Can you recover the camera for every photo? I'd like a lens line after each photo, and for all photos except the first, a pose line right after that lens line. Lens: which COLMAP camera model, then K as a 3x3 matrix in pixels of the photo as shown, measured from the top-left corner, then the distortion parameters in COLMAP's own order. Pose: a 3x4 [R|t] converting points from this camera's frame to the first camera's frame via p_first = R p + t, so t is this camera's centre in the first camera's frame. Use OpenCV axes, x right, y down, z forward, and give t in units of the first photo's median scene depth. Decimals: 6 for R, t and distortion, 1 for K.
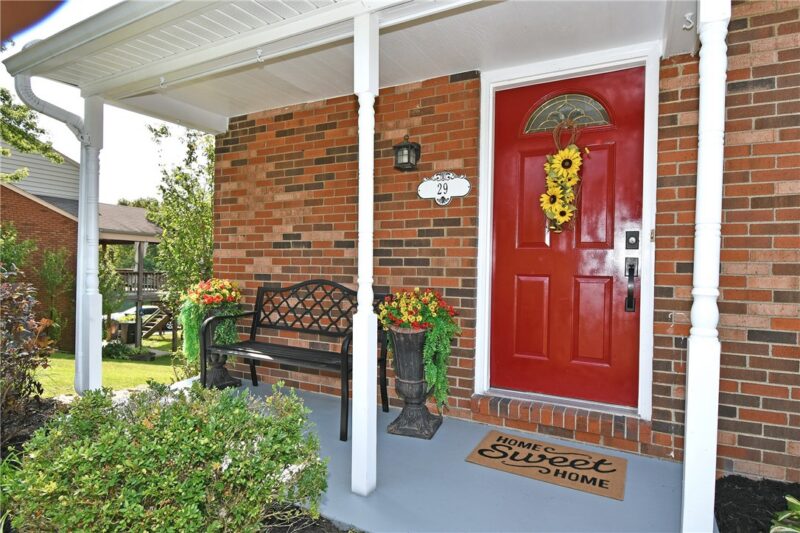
lens RADIAL K [[451.0, 0, 400.0], [0, 451.0, 266.5], [0, 0, 1]] dist [-0.003691, -0.001388]
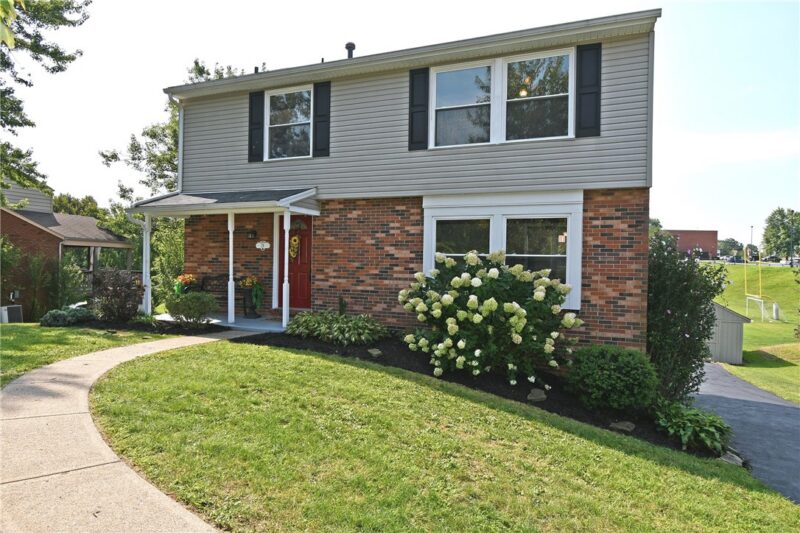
lens RADIAL K [[480.0, 0, 400.0], [0, 480.0, 266.5], [0, 0, 1]] dist [0.003682, 0.001935]
pose [[0.993995, -0.003671, 0.109364, 0.566478], [0.003016, 0.999976, 0.006159, -0.034083], [-0.109384, -0.005793, 0.993983, -2.060883]]
